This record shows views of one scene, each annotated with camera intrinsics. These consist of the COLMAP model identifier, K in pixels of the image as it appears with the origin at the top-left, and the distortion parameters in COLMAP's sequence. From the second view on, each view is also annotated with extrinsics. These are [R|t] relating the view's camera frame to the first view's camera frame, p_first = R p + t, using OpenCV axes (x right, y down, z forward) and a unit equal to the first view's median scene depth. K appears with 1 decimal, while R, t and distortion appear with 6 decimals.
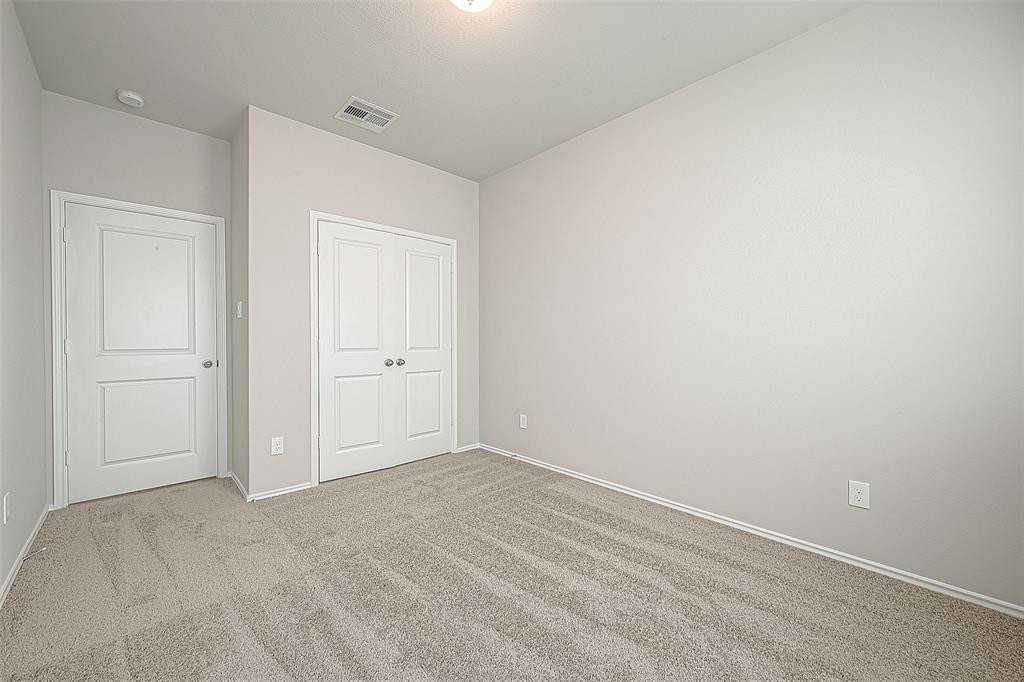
lens RADIAL K [[399.3, 0, 514.9], [0, 399.3, 341.9], [0, 0, 1]] dist [-0.000031, -0.000024]
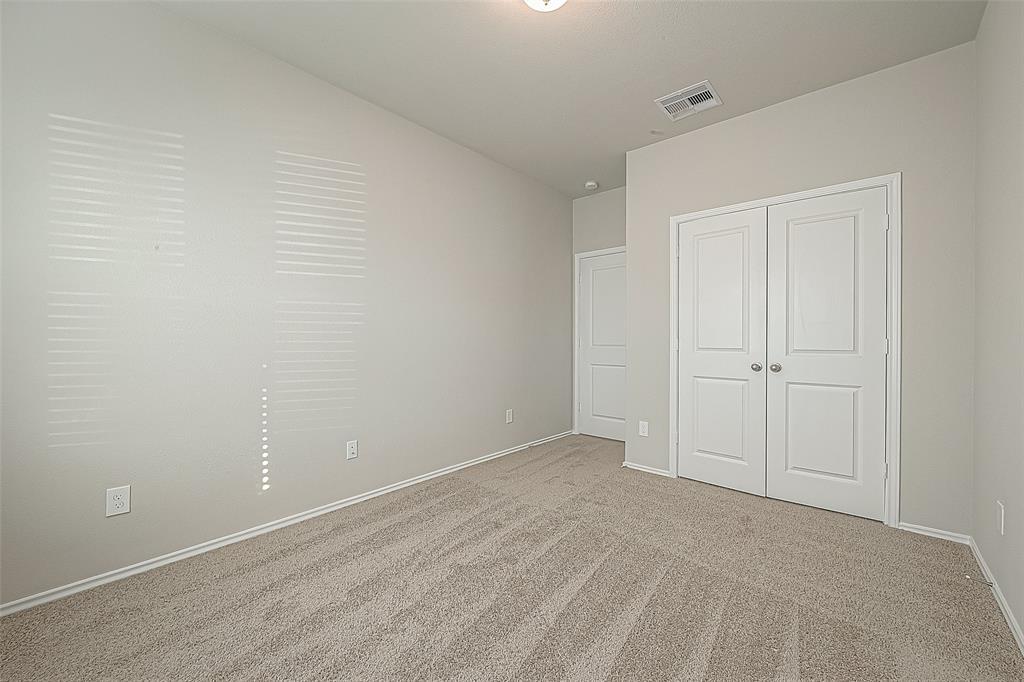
lens RADIAL K [[399.3, 0, 514.9], [0, 399.3, 341.9], [0, 0, 1]] dist [-0.000031, -0.000024]
pose [[0.106532, 0.005536, -0.994294, 0.479313], [-0.015879, 0.999866, 0.003866, 0.006408], [0.994183, 0.015377, 0.106605, 0.448866]]
